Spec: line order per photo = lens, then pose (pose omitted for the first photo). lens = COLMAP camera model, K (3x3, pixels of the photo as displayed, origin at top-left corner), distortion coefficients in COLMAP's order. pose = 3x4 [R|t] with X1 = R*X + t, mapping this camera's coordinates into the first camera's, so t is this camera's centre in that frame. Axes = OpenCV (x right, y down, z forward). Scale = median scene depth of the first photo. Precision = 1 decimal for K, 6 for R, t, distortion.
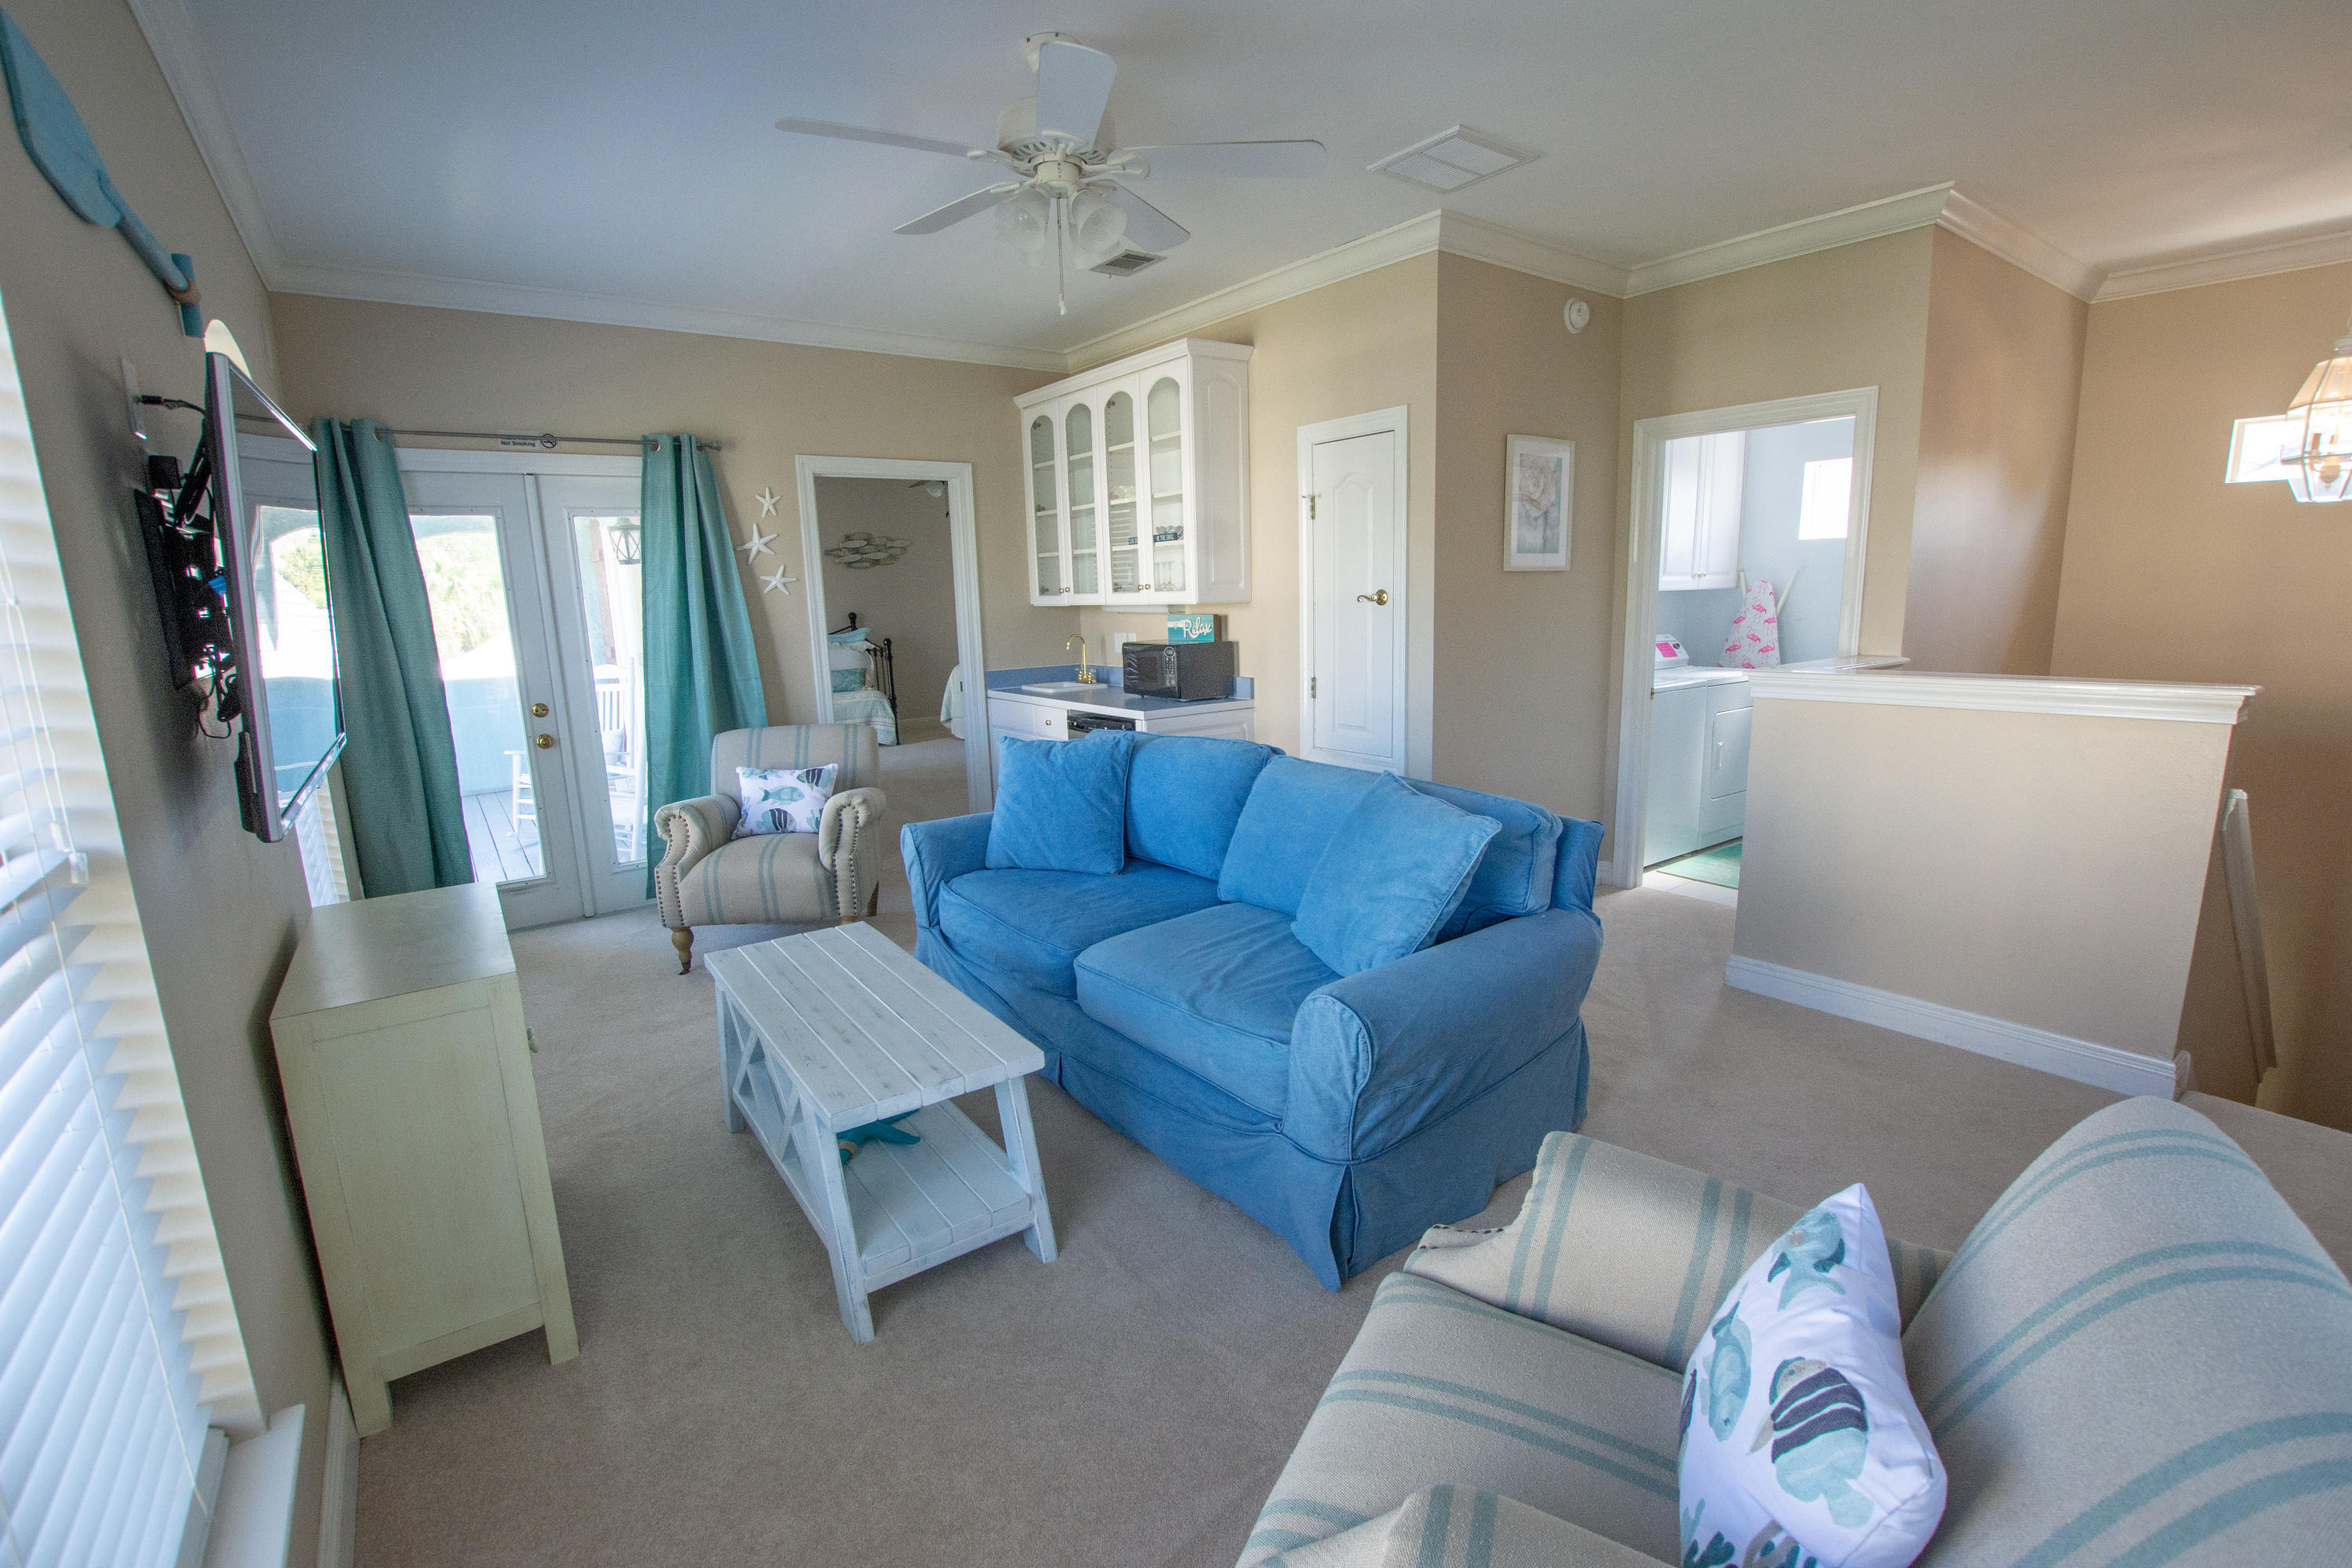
lens RADIAL K [[1028.9, 0, 1177.7], [0, 1028.9, 779.9], [0, 0, 1]] dist [-0.025026, 0.002970]
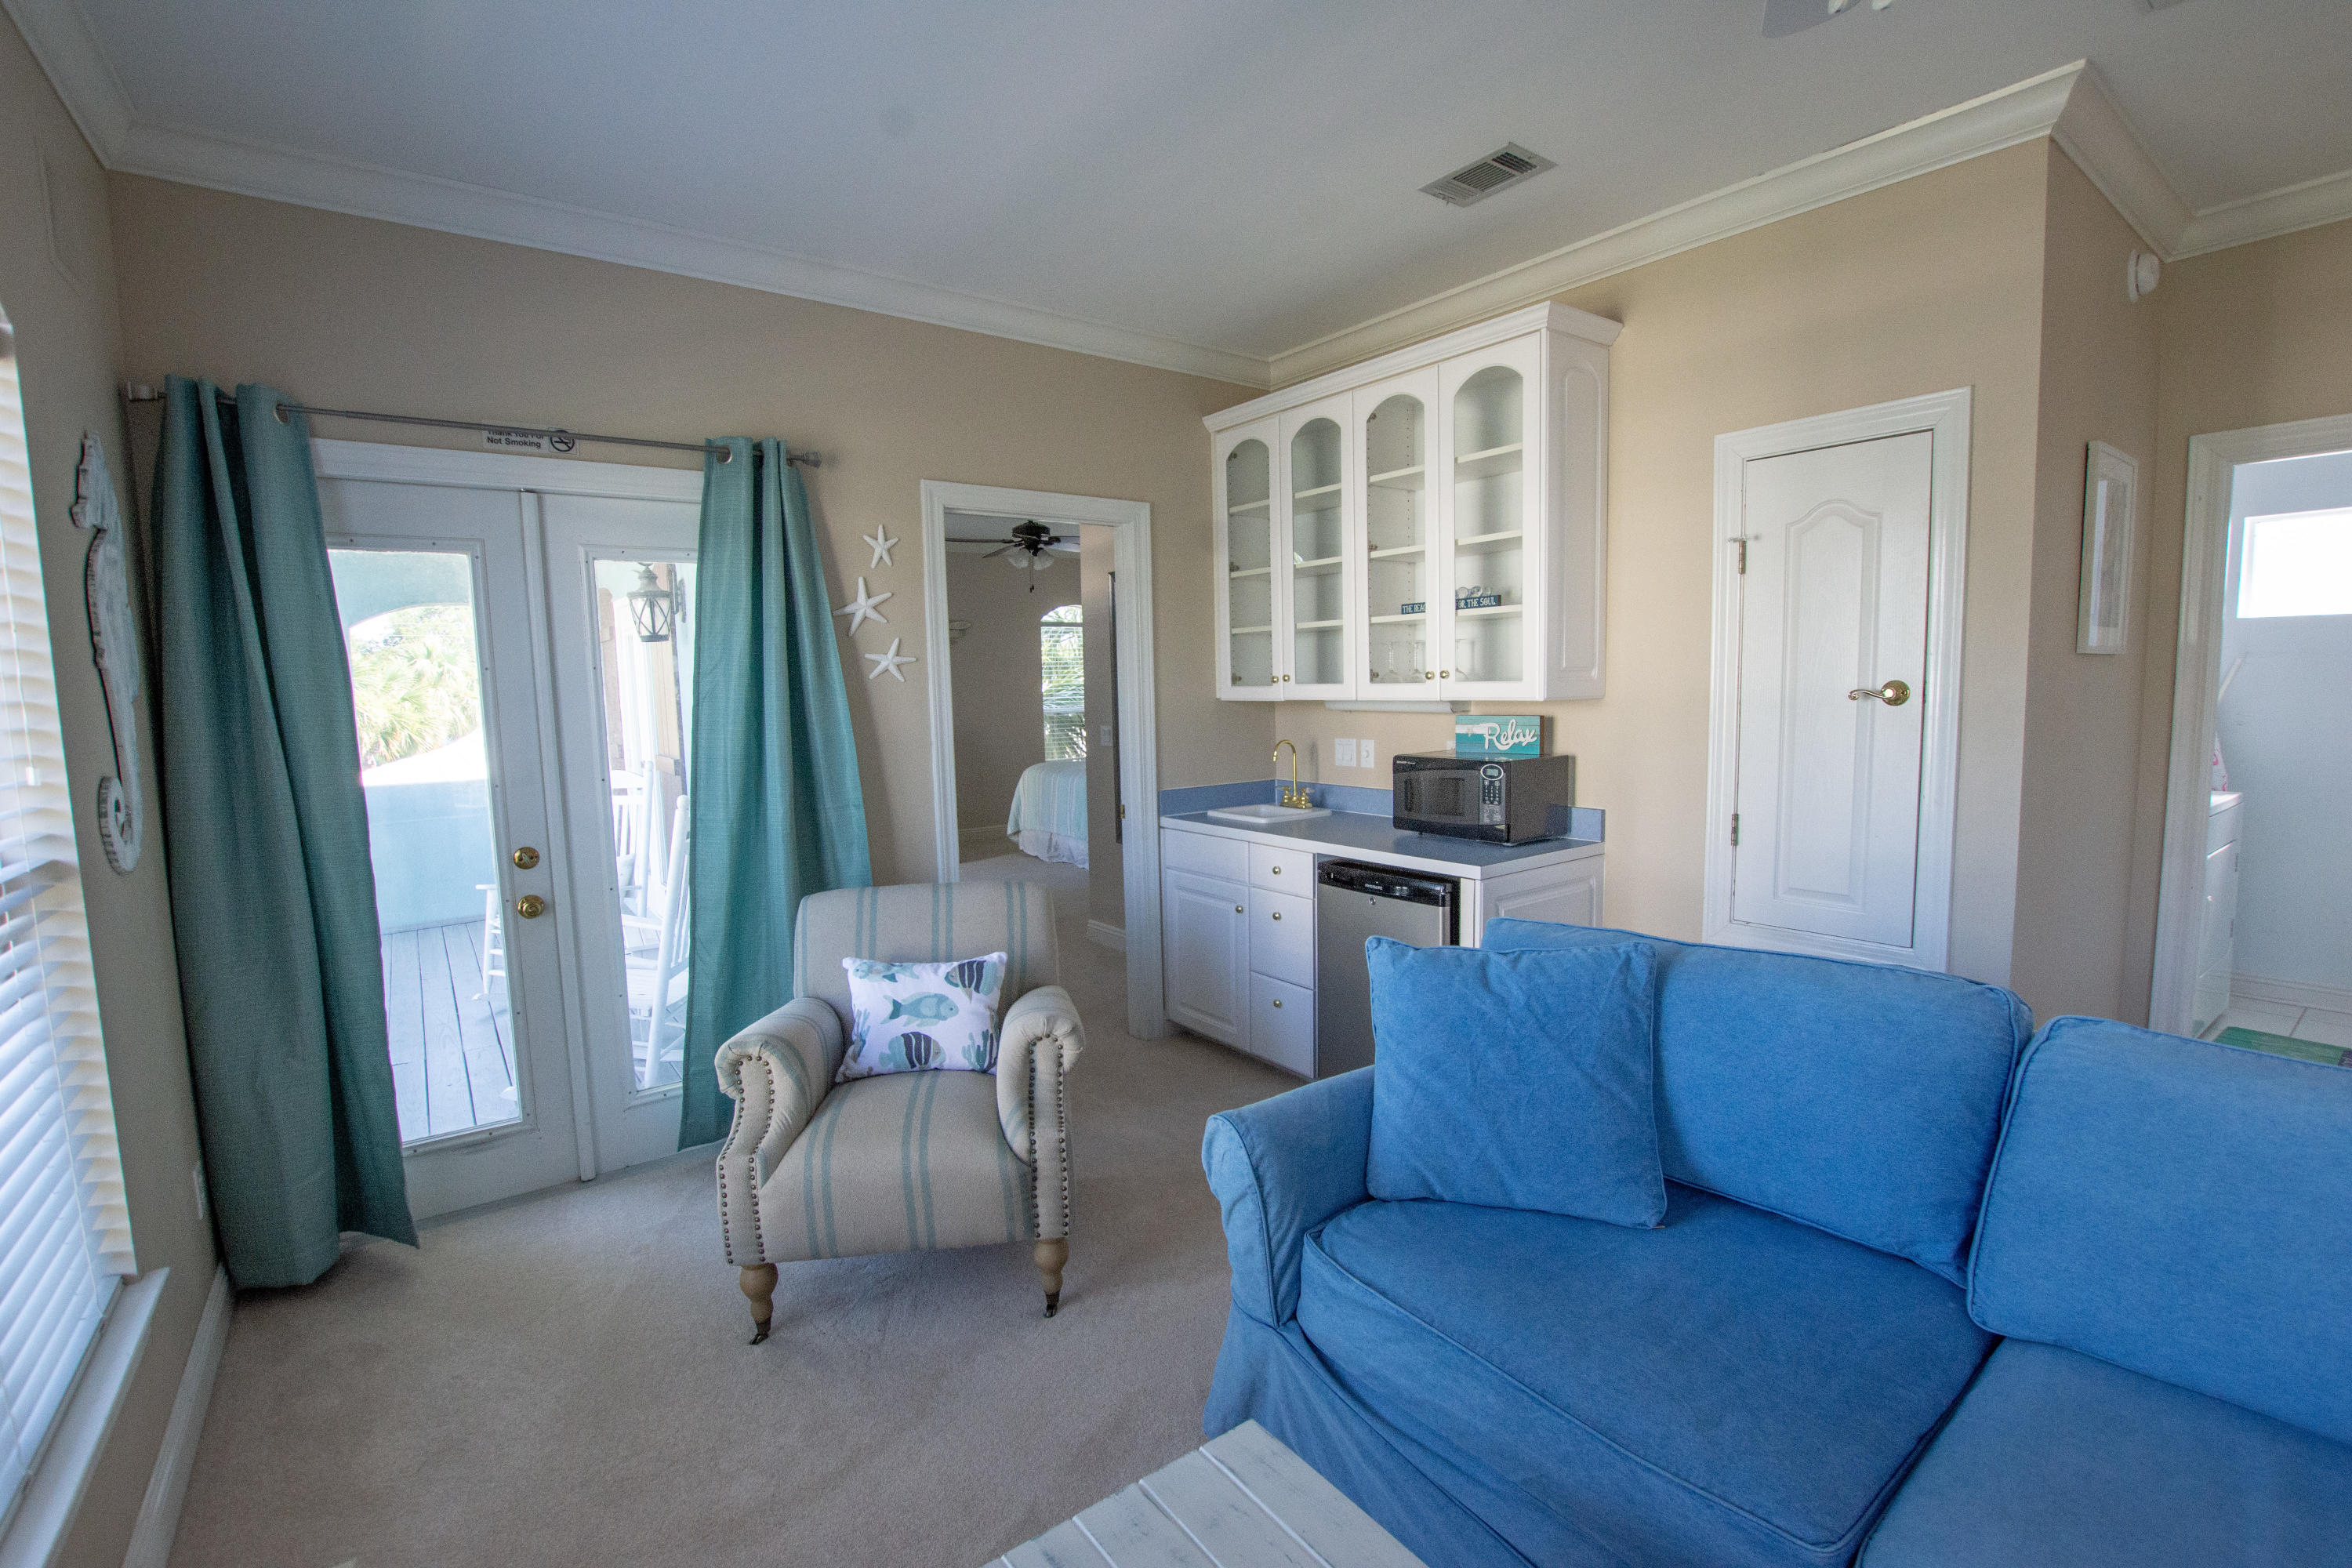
lens RADIAL K [[1028.9, 0, 1178.5], [0, 1028.9, 784.3], [0, 0, 1]] dist [-0.025026, 0.002970]
pose [[0.999914, 0.004925, 0.012123, -0.231248], [-0.003894, 0.996489, -0.083638, -0.063969], [-0.012492, 0.083583, 0.996422, 0.365492]]
